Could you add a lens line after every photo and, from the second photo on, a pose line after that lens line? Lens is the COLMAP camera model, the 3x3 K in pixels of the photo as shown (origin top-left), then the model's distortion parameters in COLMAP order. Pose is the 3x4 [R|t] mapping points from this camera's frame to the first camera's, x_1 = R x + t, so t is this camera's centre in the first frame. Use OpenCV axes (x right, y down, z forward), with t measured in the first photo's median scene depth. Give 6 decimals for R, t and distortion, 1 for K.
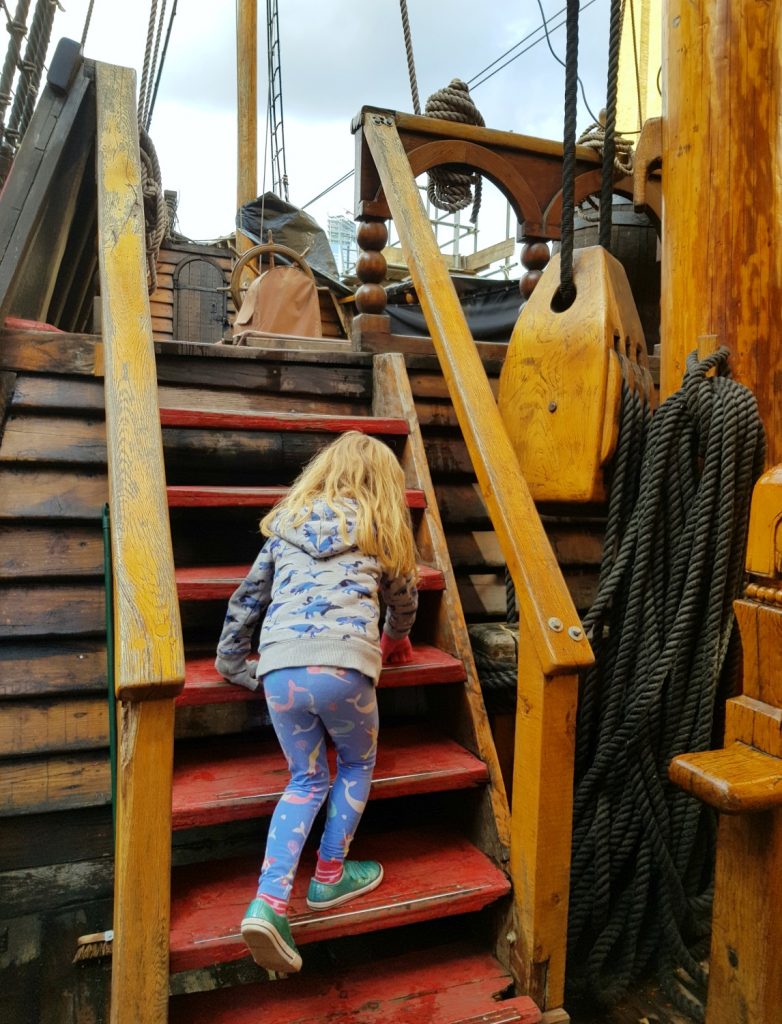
lens RADIAL K [[866.8, 0, 391.1], [0, 866.8, 473.6], [0, 0, 1]] dist [0.134091, -0.188390]
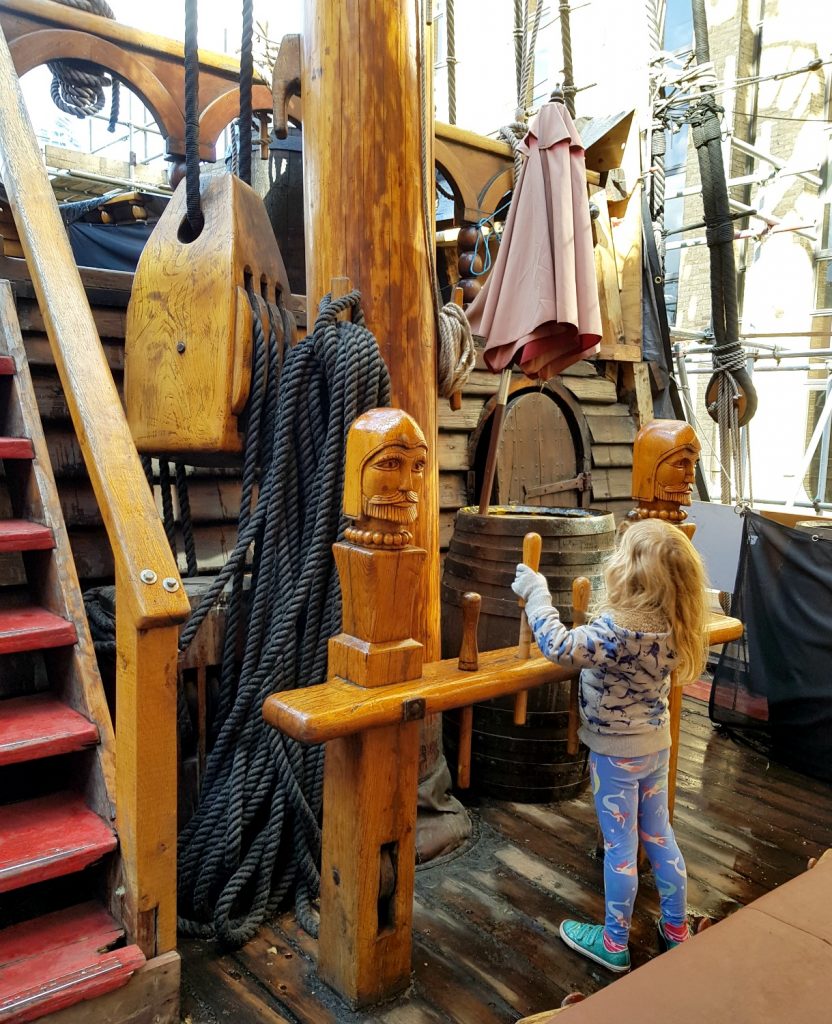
lens RADIAL K [[943.5, 0, 415.5], [0, 943.5, 531.9], [0, 0, 1]] dist [0.146084, -0.258104]
pose [[0.956825, -0.035563, 0.288481, 0.130282], [0.003541, 0.993840, 0.110770, 0.006600], [-0.290644, -0.104966, 0.951056, -0.060188]]
